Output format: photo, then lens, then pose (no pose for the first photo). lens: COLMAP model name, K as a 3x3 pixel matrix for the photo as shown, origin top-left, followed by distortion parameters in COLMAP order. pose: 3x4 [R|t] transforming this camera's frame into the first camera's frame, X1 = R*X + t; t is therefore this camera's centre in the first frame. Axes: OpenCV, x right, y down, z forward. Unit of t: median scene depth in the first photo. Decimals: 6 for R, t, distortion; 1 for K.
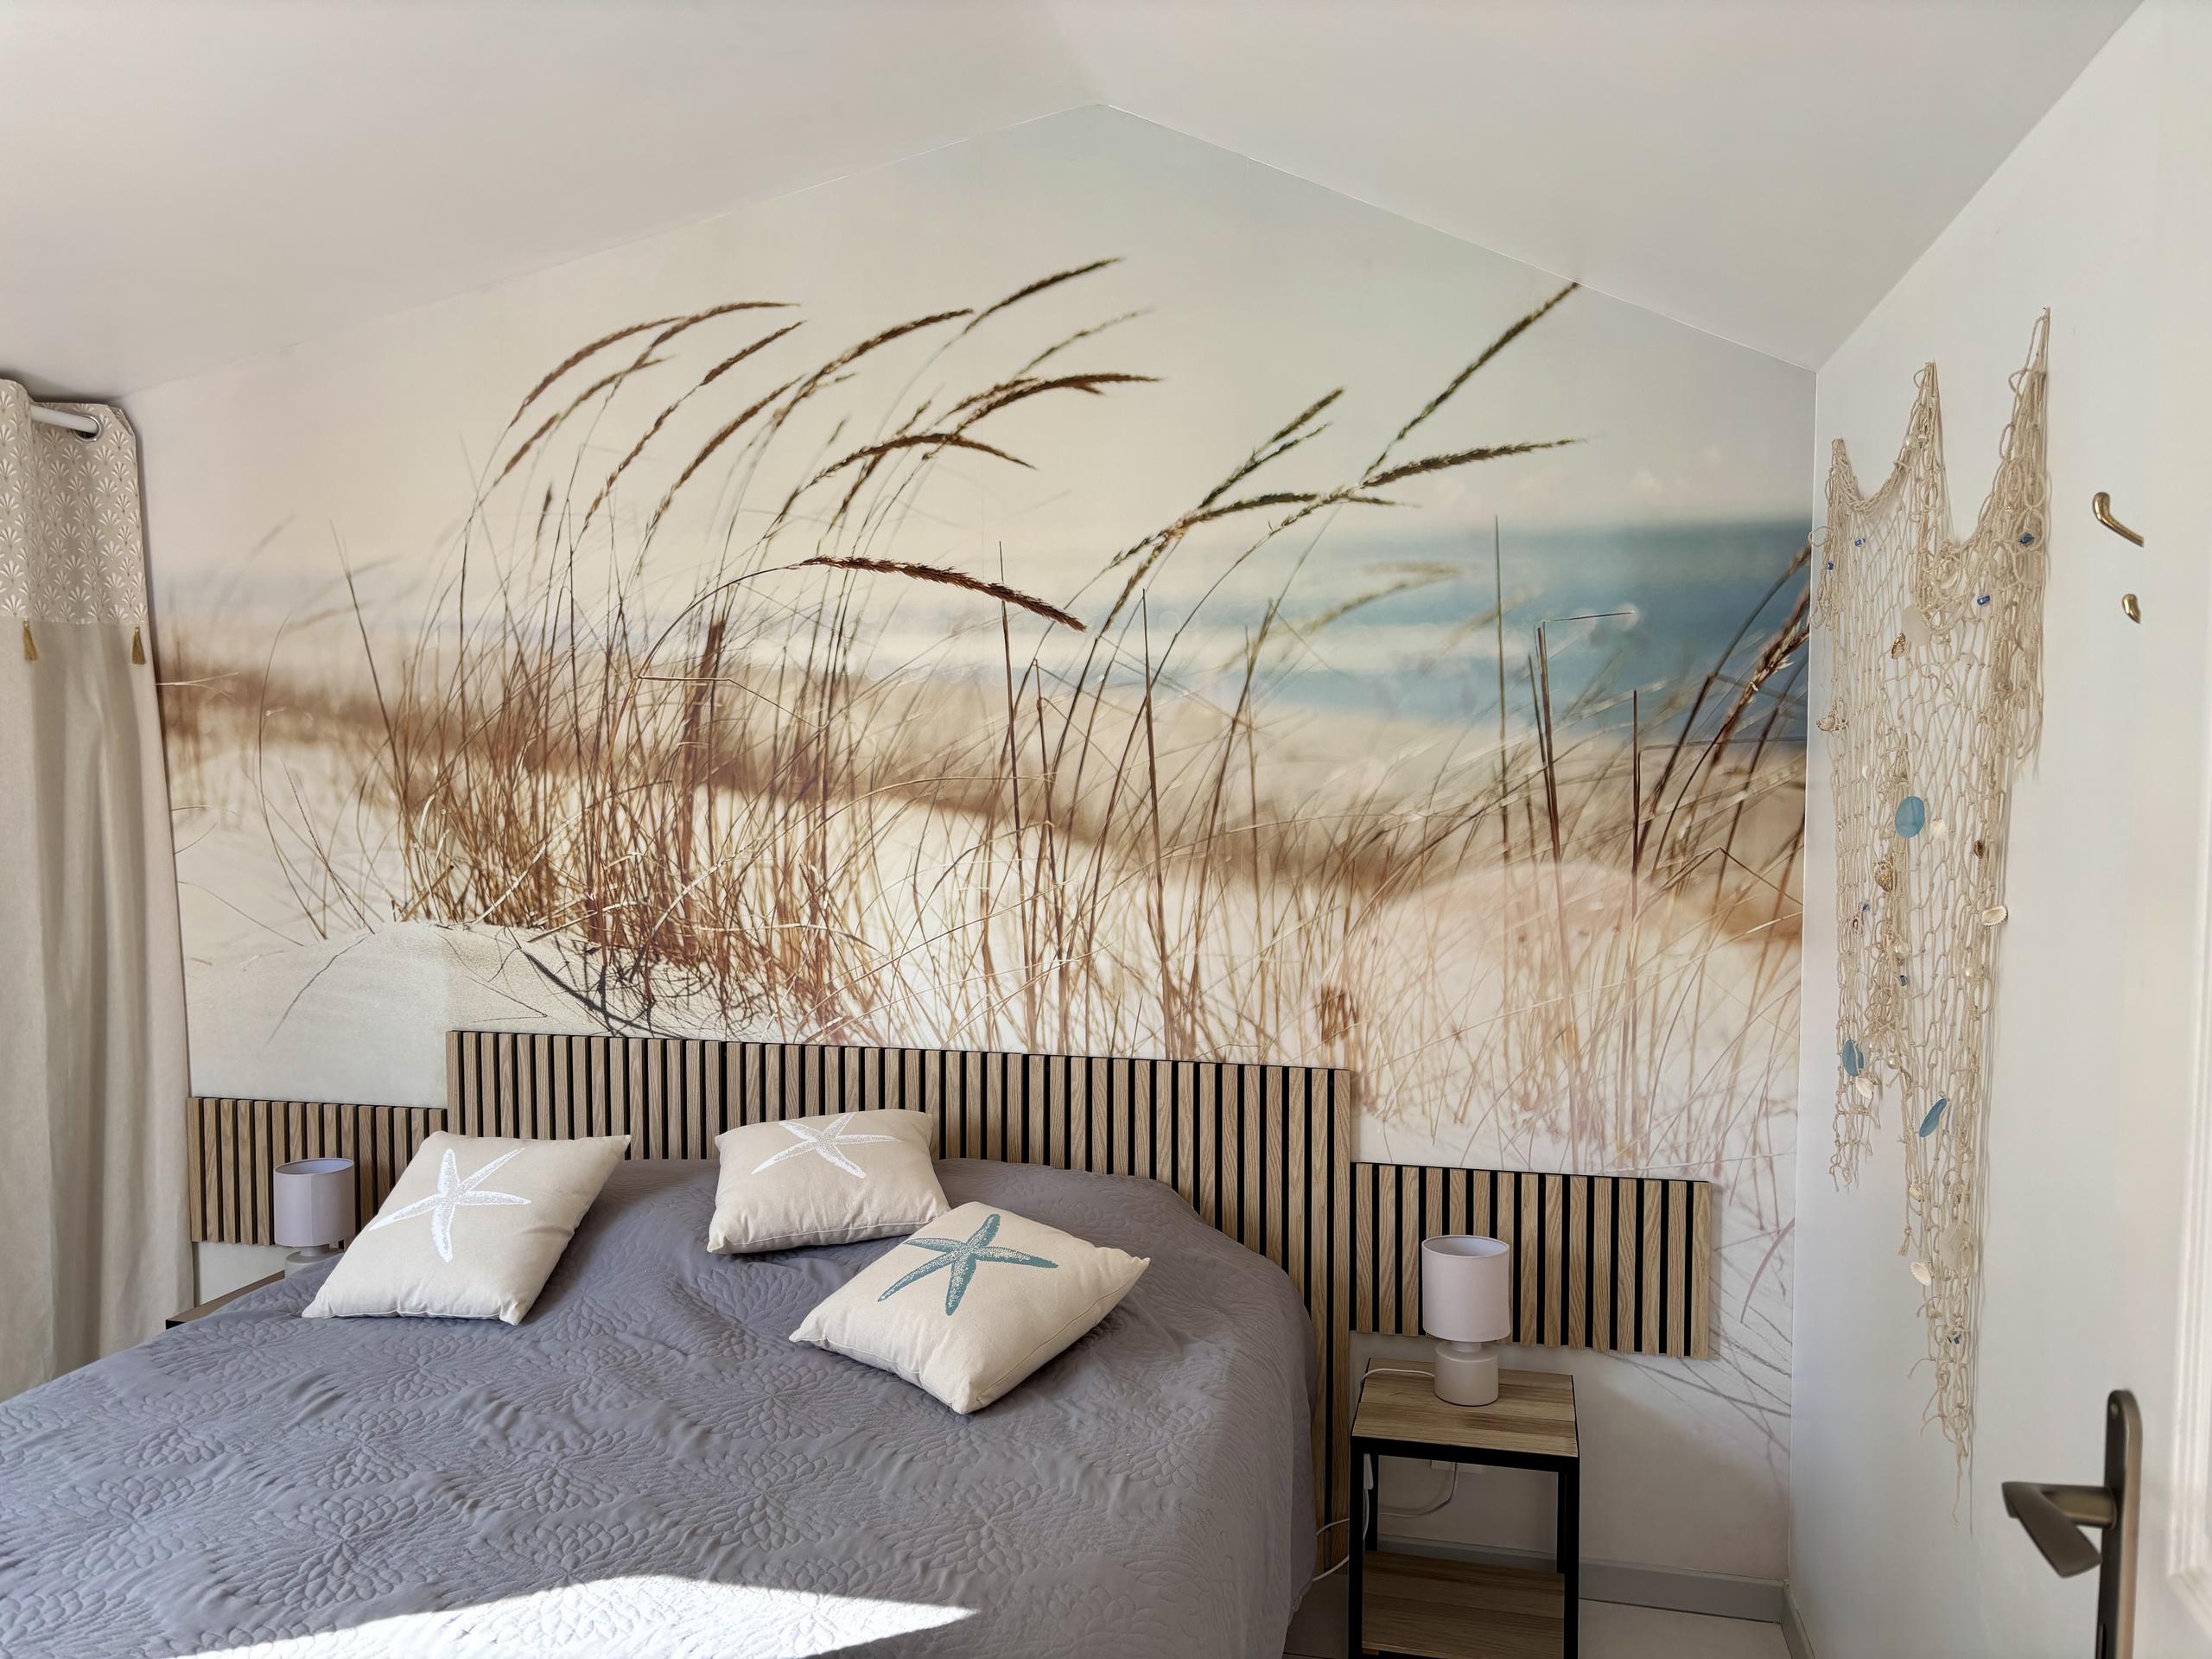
lens RADIAL K [[1686.4, 0, 1105.9], [0, 1686.4, 850.0], [0, 0, 1]] dist [0.067597, -0.068401]
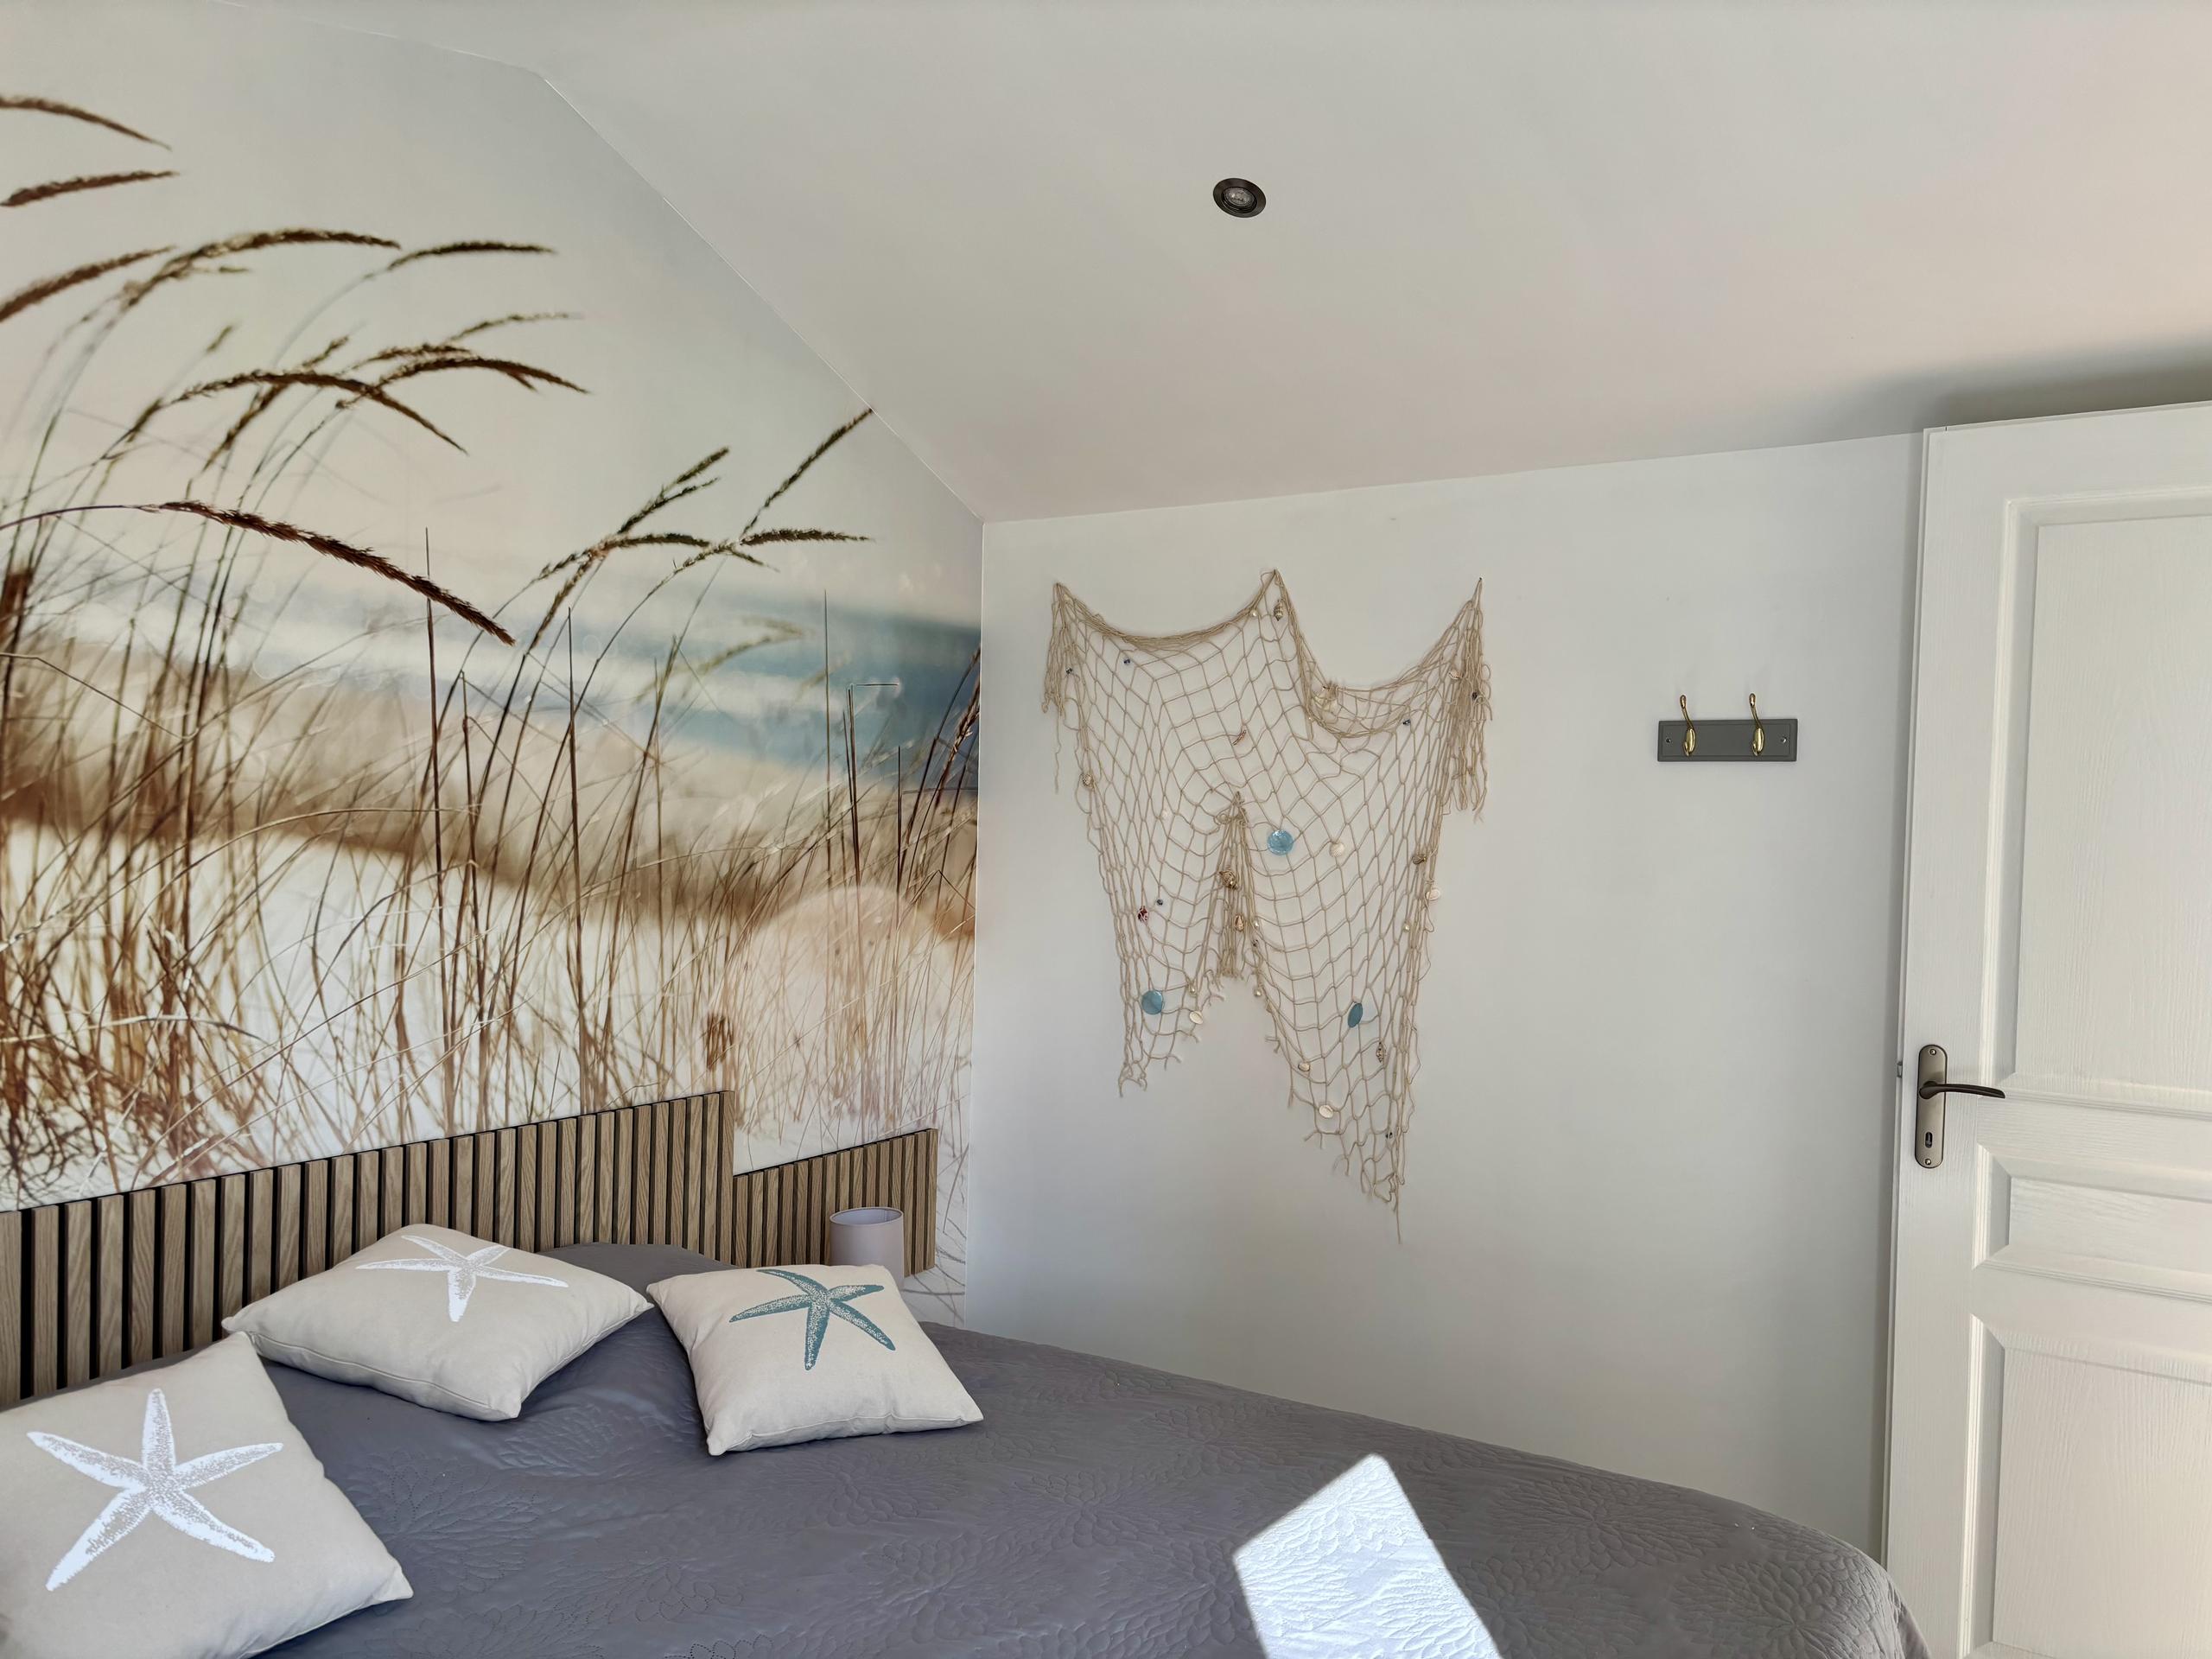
lens RADIAL K [[1686.4, 0, 1099.6], [0, 1686.4, 844.9], [0, 0, 1]] dist [0.067597, -0.068401]
pose [[0.340917, -0.011197, 0.940027, -0.745959], [0.032564, 0.999470, 0.000095, -0.015077], [-0.939529, 0.030579, 0.341101, 0.403807]]
